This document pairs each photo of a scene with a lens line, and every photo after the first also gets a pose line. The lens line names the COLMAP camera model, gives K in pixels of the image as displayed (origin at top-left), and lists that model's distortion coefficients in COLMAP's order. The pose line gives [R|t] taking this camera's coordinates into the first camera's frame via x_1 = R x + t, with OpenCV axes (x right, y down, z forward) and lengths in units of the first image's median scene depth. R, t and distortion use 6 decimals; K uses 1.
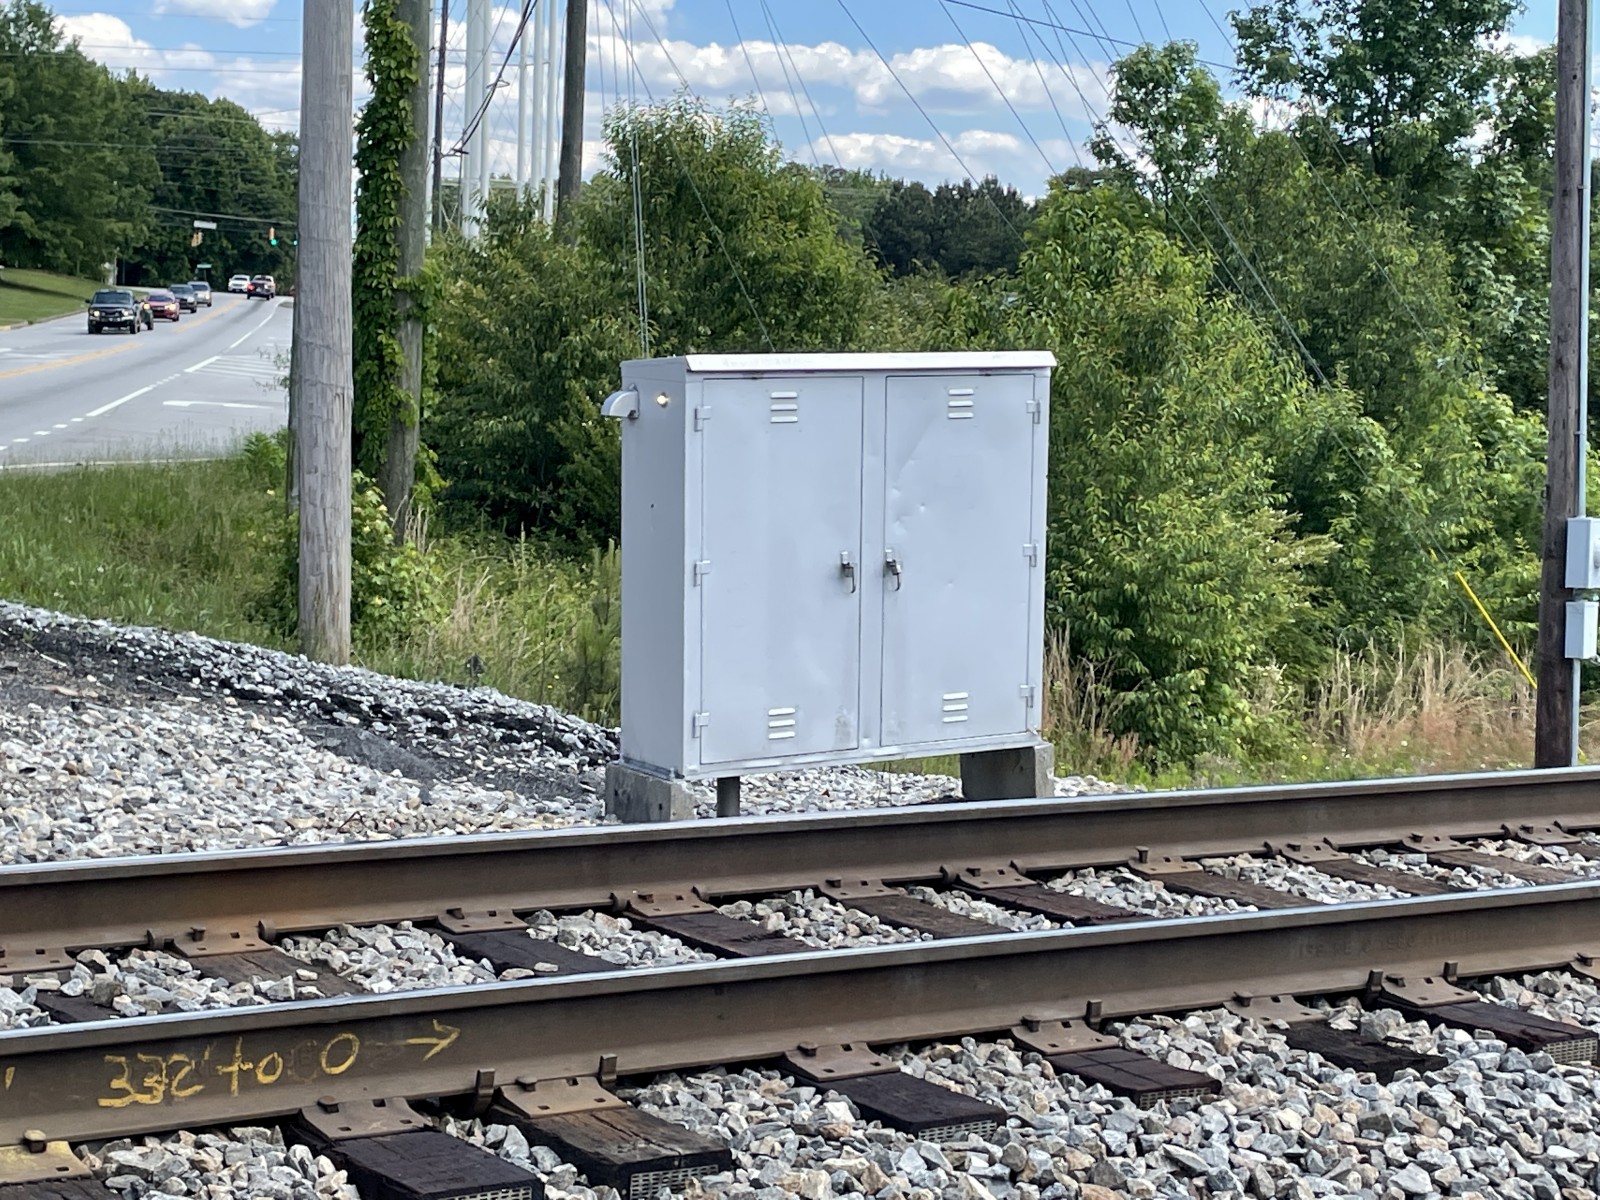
lens RADIAL K [[2858.2, 0, 803.9], [0, 2858.2, 598.0], [0, 0, 1]] dist [0.091882, 0.000000]
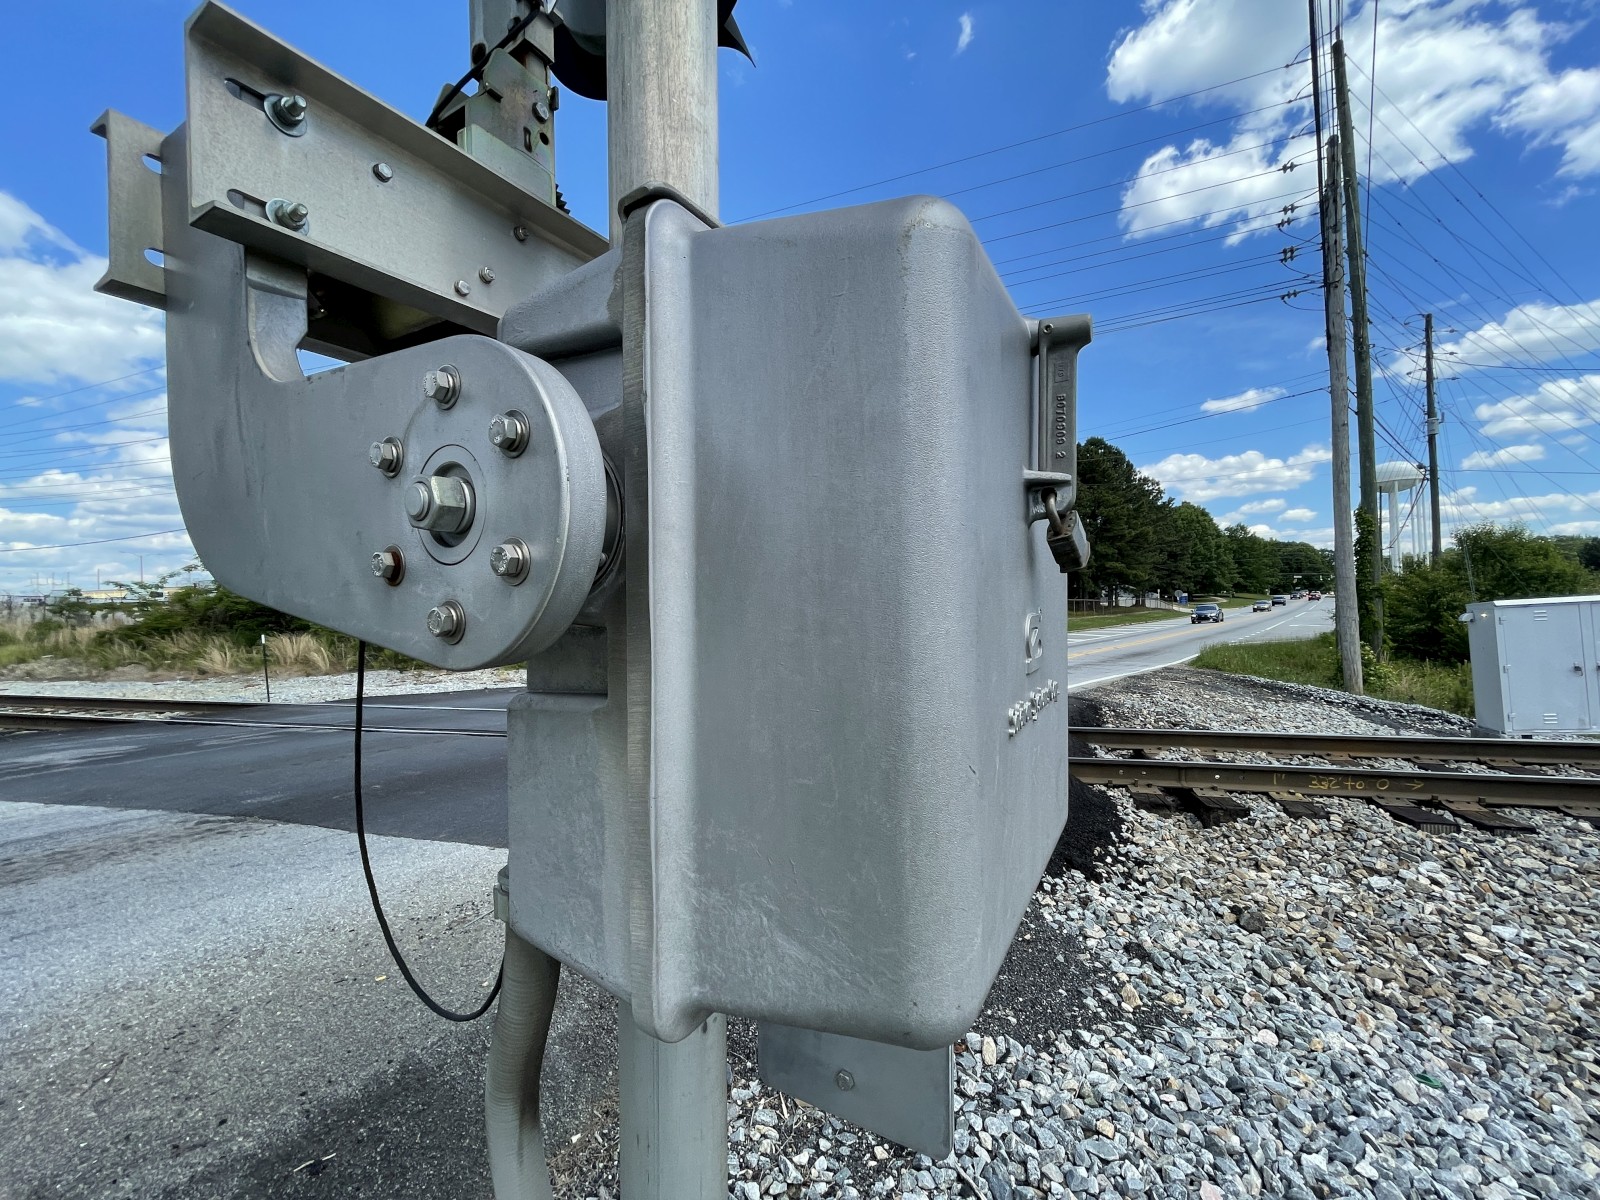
lens RADIAL K [[646.5, 0, 793.7], [0, 646.5, 600.3], [0, 0, 1]] dist [-0.007622, 0.000781]
pose [[0.643044, -0.073238, -0.762319, 0.001939], [-0.017255, 0.993778, -0.110030, 0.005235], [0.765635, 0.083908, 0.637780, -0.050006]]
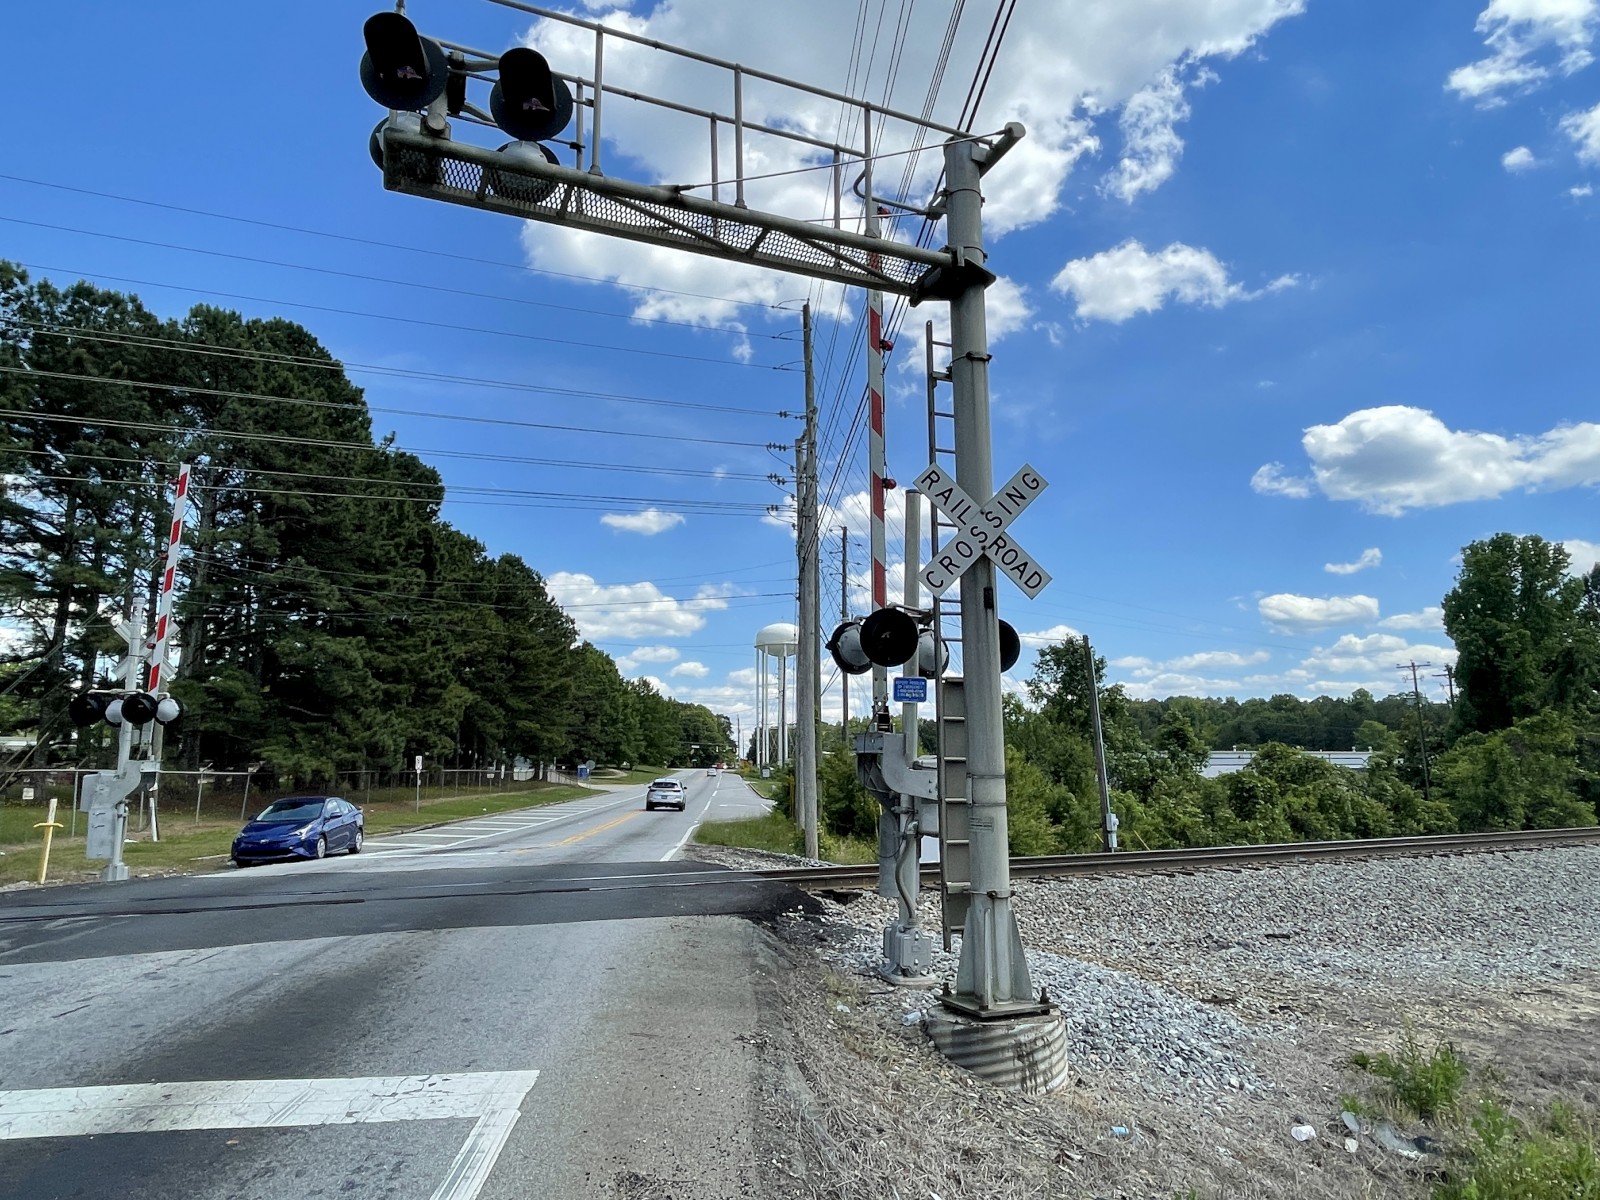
lens RADIAL K [[998.6, 0, 809.0], [0, 998.6, 597.5], [0, 0, 1]] dist [0.008070, -0.002697]
pose [[0.995363, -0.062403, -0.073207, -0.032688], [0.040866, 0.963253, -0.265469, 0.024579], [0.087083, 0.261246, 0.961336, -0.362932]]
